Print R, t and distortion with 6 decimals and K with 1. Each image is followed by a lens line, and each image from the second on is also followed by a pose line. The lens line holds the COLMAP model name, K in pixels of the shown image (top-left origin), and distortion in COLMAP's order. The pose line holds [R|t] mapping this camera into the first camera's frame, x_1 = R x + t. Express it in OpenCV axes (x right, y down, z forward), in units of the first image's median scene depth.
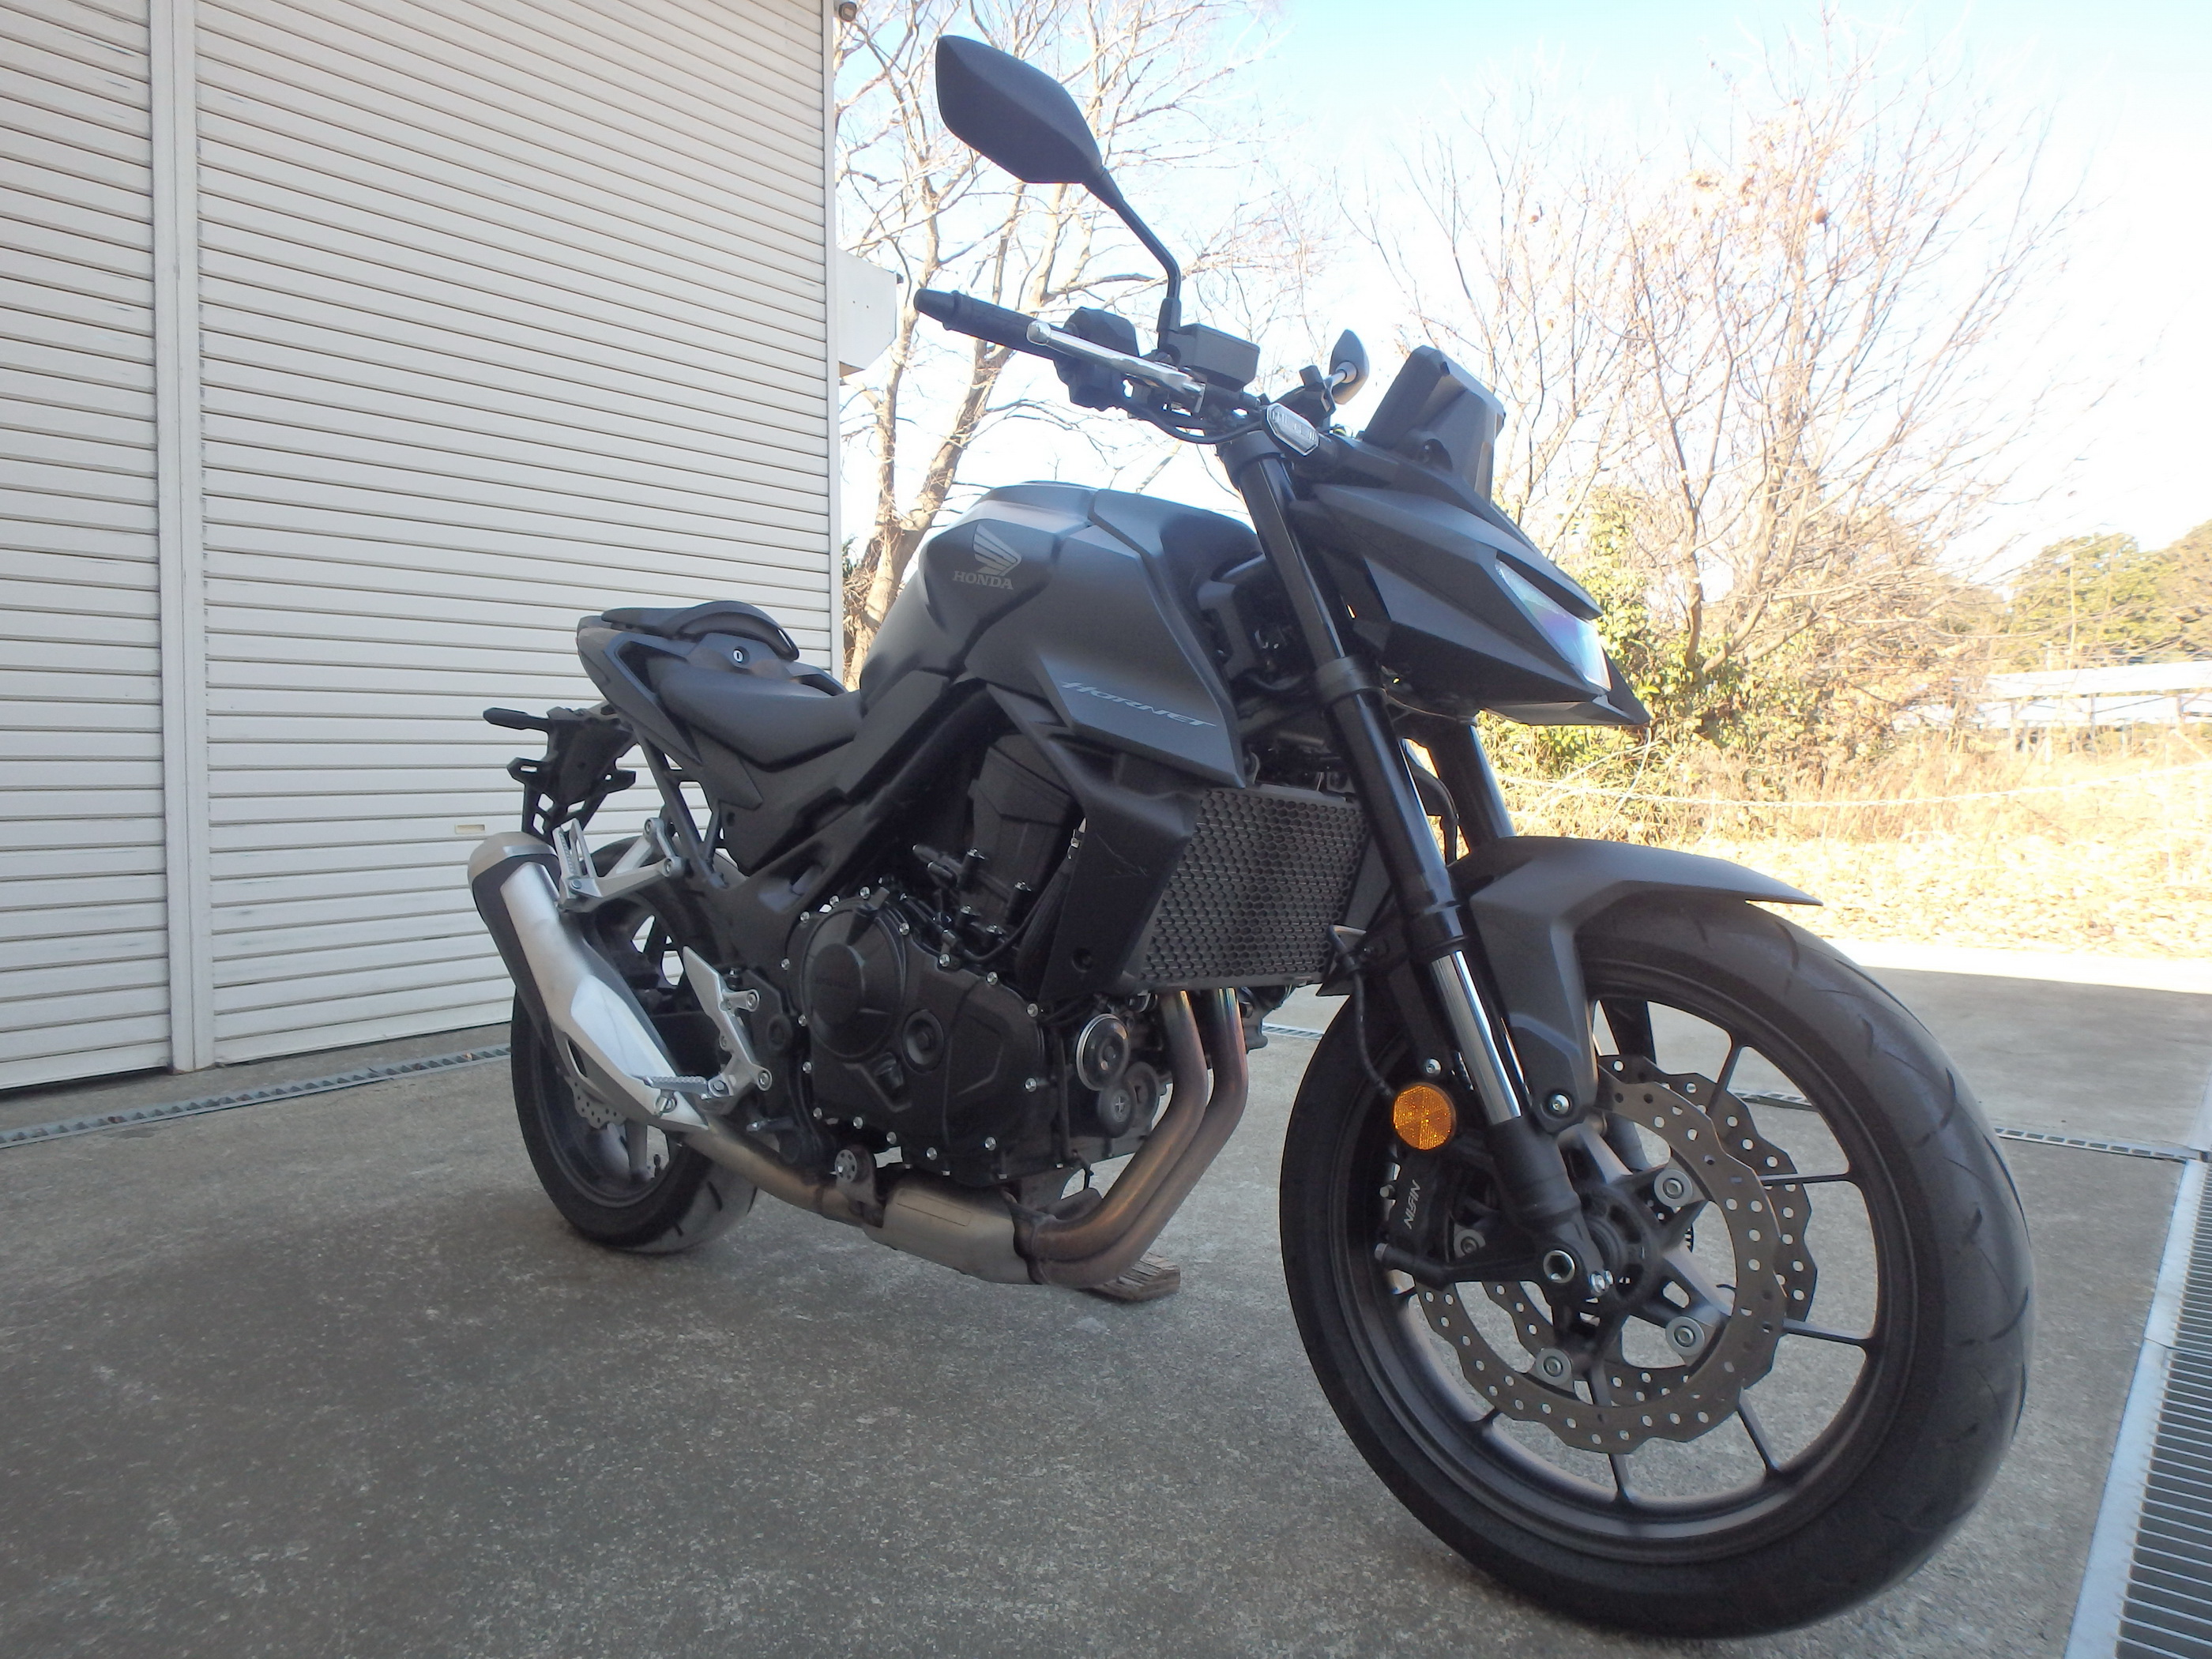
lens RADIAL K [[1371.6, 0, 1108.6], [0, 1371.6, 808.5], [0, 0, 1]] dist [-0.044206, 0.012903]
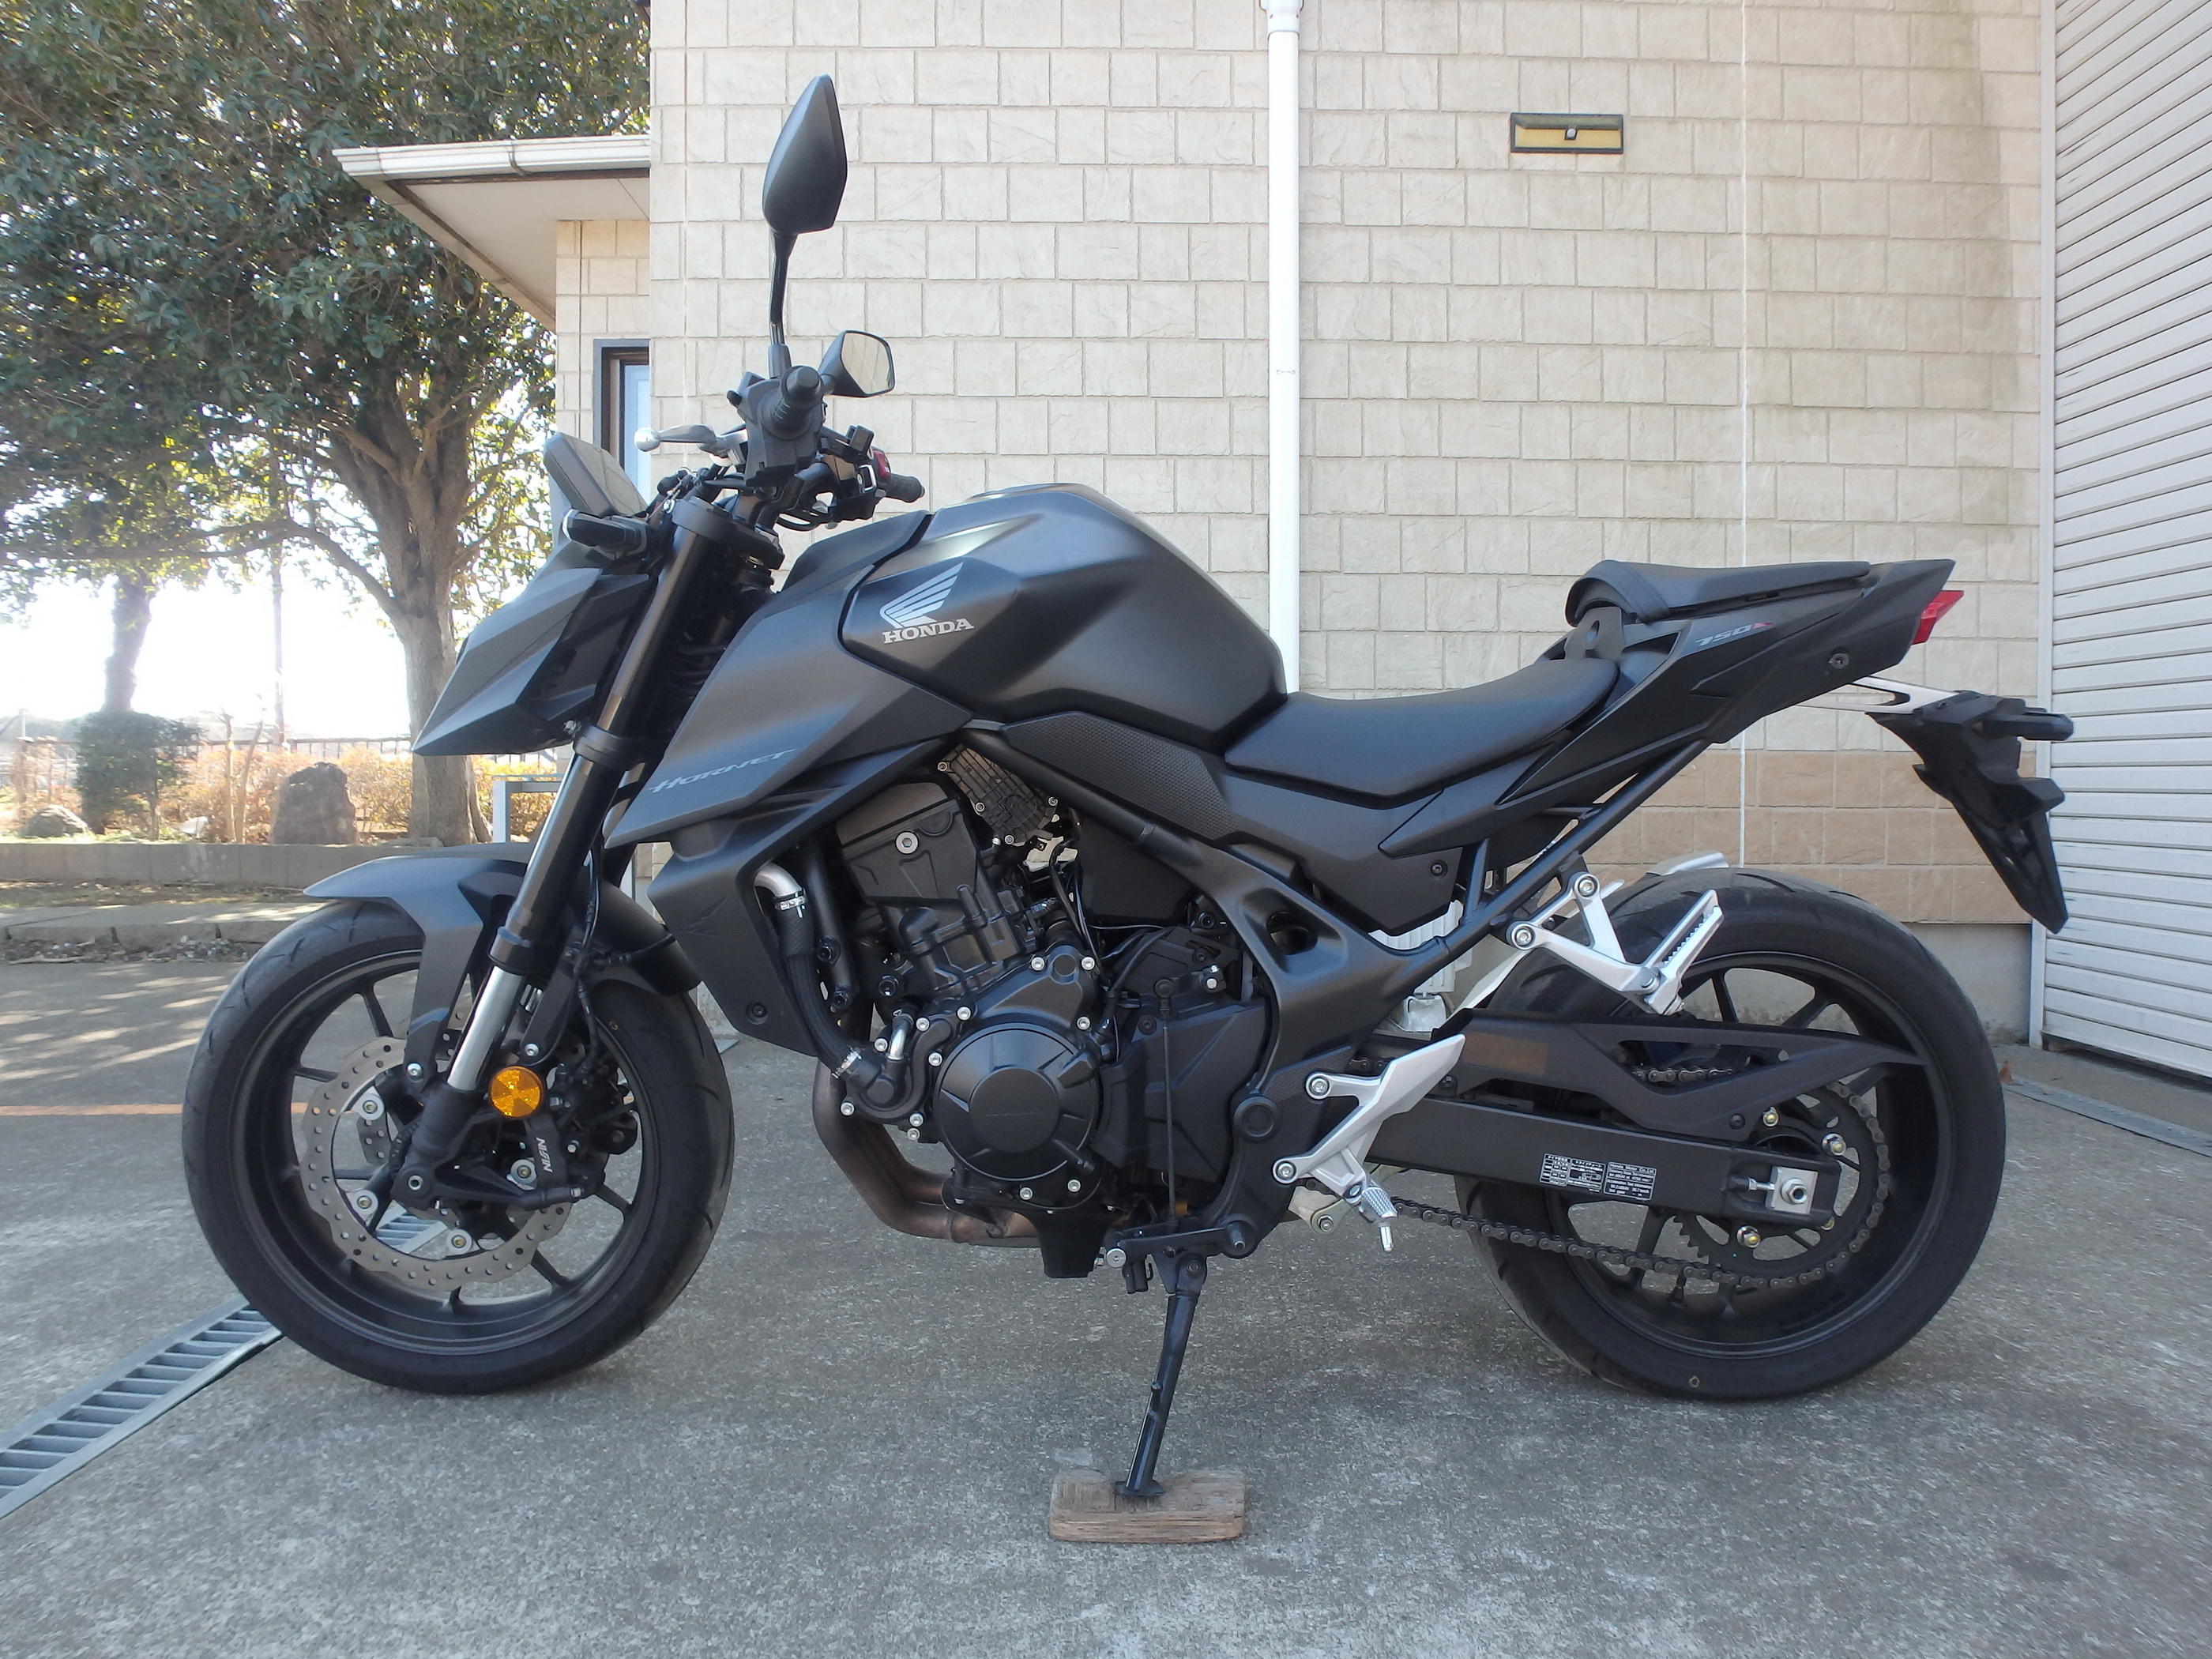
lens RADIAL K [[1371.6, 0, 1122.3], [0, 1371.6, 801.4], [0, 0, 1]] dist [-0.044206, 0.012903]
pose [[-0.756546, 0.019417, -0.653652, 0.568330], [-0.012508, 0.998947, 0.044150, -0.066269], [0.653821, 0.041577, -0.755506, 1.856239]]
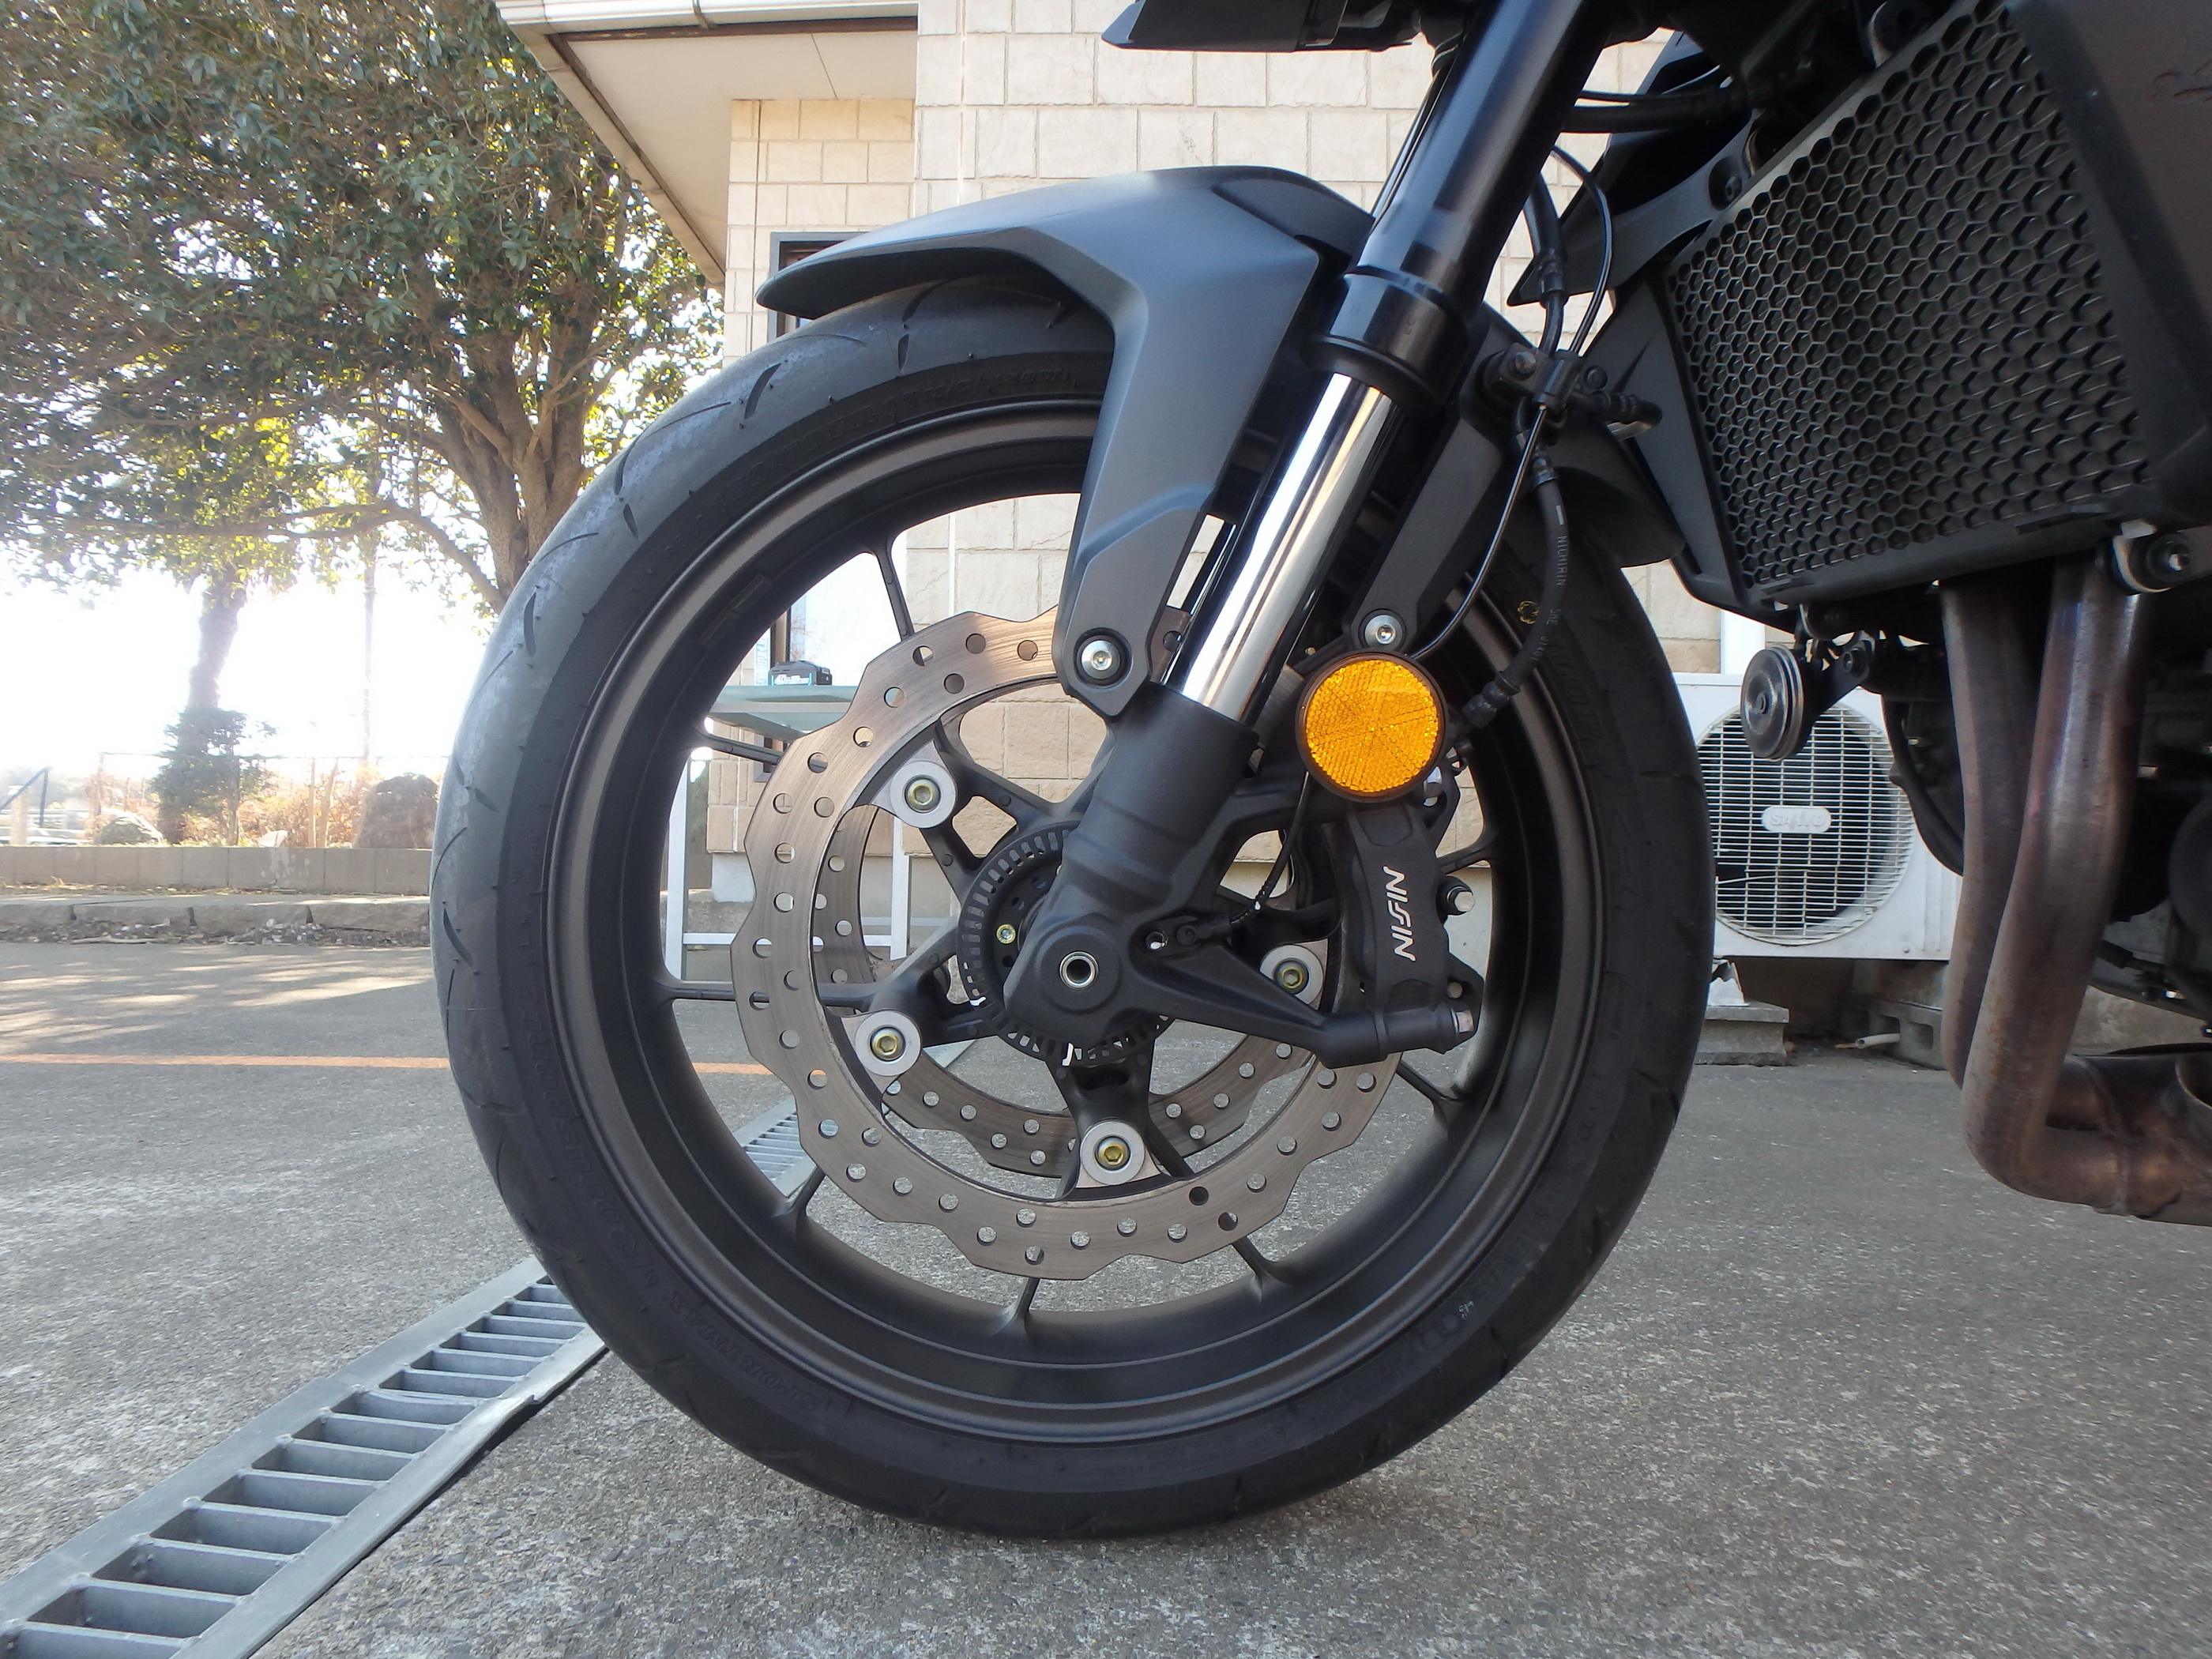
lens RADIAL K [[1371.6, 0, 1102.0], [0, 1371.6, 819.4], [0, 0, 1]] dist [-0.044206, 0.012903]
pose [[-0.785634, -0.025948, -0.618147, 0.544222], [-0.031018, 0.999516, -0.002534, 0.210321], [0.617913, 0.017183, -0.786059, 1.111850]]
